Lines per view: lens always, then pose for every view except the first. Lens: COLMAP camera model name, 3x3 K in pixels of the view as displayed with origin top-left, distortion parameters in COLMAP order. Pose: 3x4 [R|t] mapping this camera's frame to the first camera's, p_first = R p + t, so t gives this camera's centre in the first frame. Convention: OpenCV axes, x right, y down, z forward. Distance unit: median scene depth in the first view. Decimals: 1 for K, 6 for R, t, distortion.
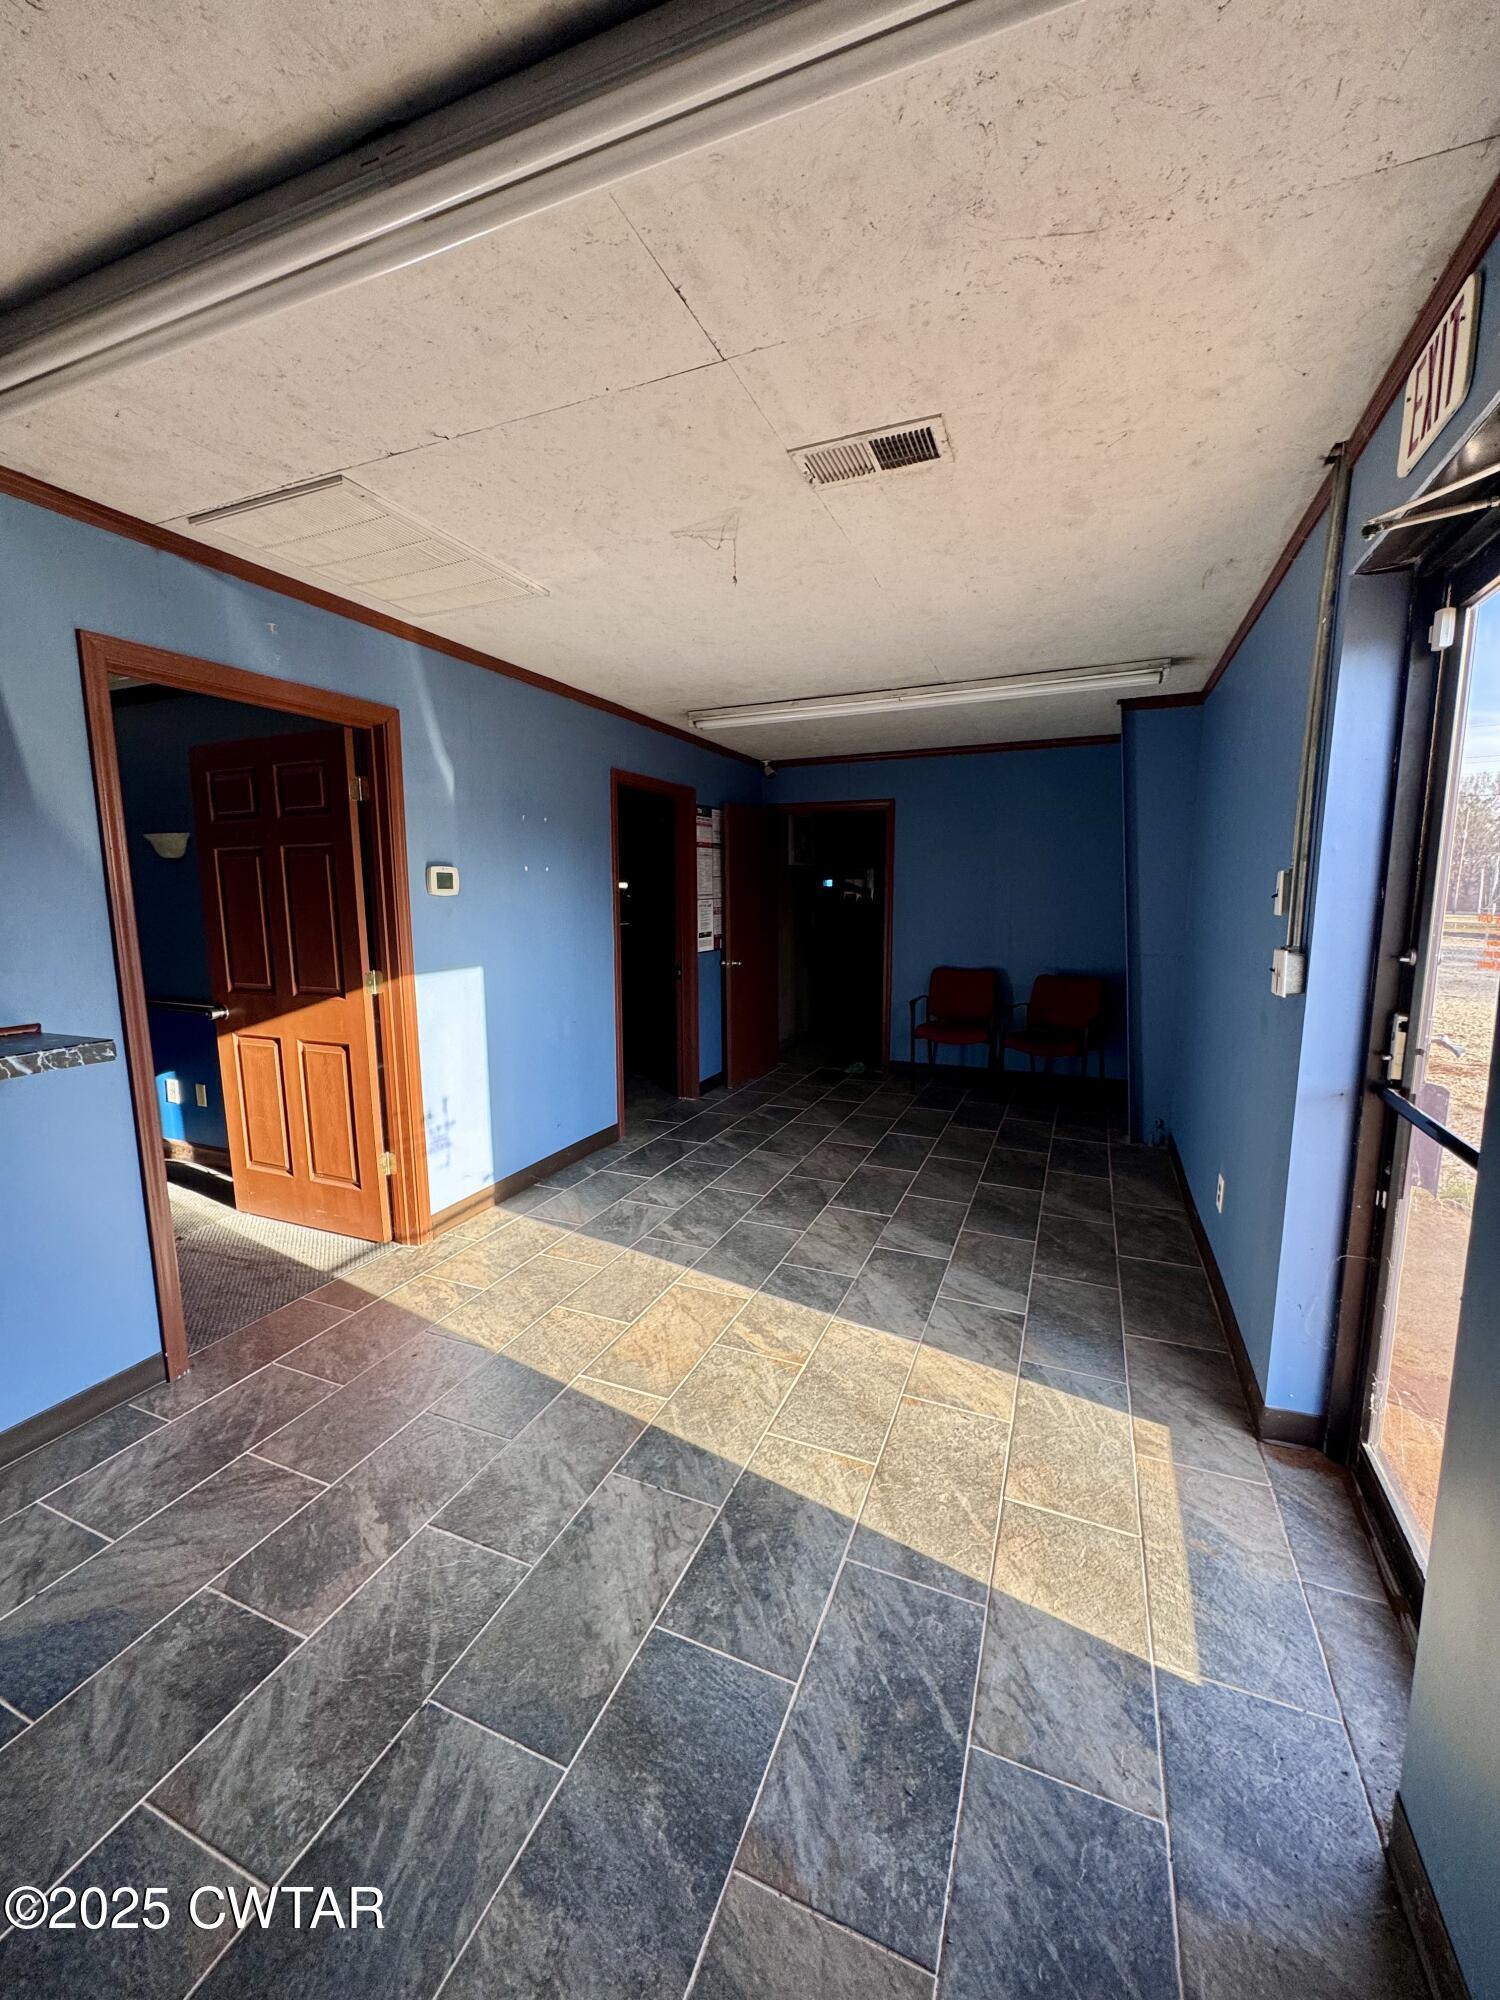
lens RADIAL K [[793.1, 0, 749.2], [0, 793.1, 1000.2], [0, 0, 1]] dist [-0.004516, 0.000214]
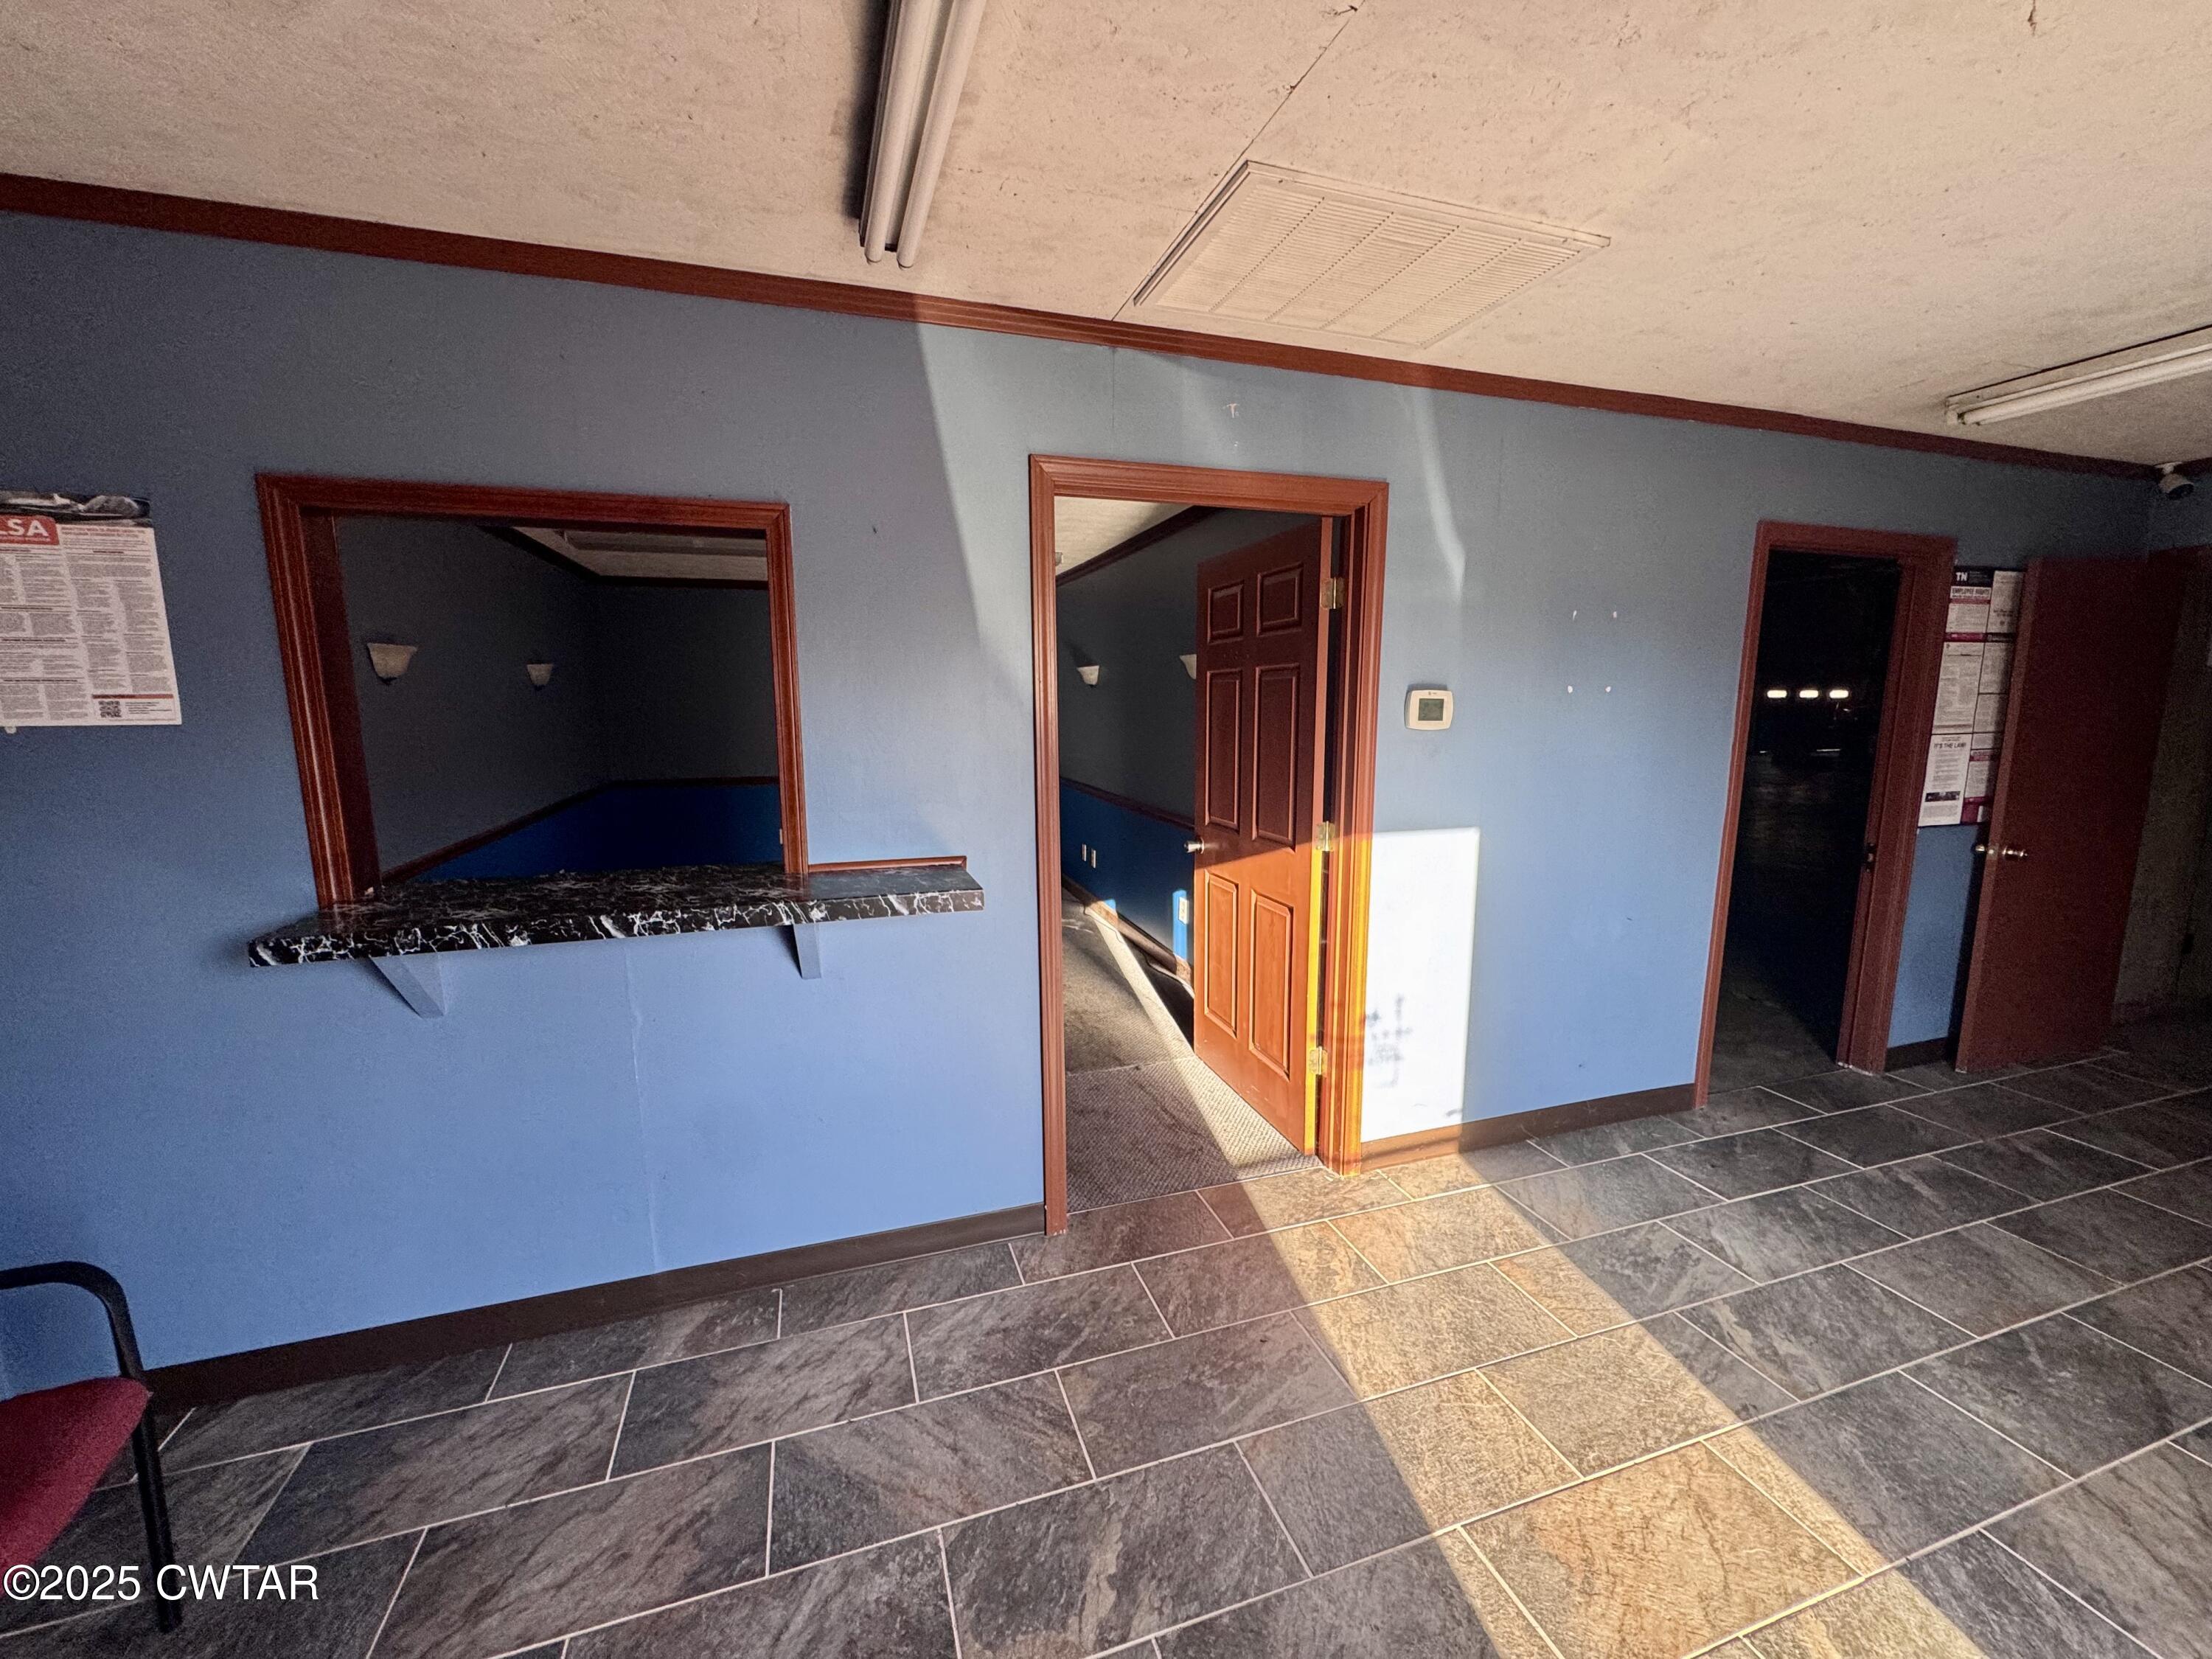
lens RADIAL K [[877.2, 0, 1103.3], [0, 877.2, 830.7], [0, 0, 1]] dist [-0.004516, 0.000214]
pose [[0.653861, 0.116307, -0.747622, 0.038105], [-0.105633, 0.992470, 0.062012, -0.058206], [0.749205, 0.038426, 0.661223, 0.242799]]
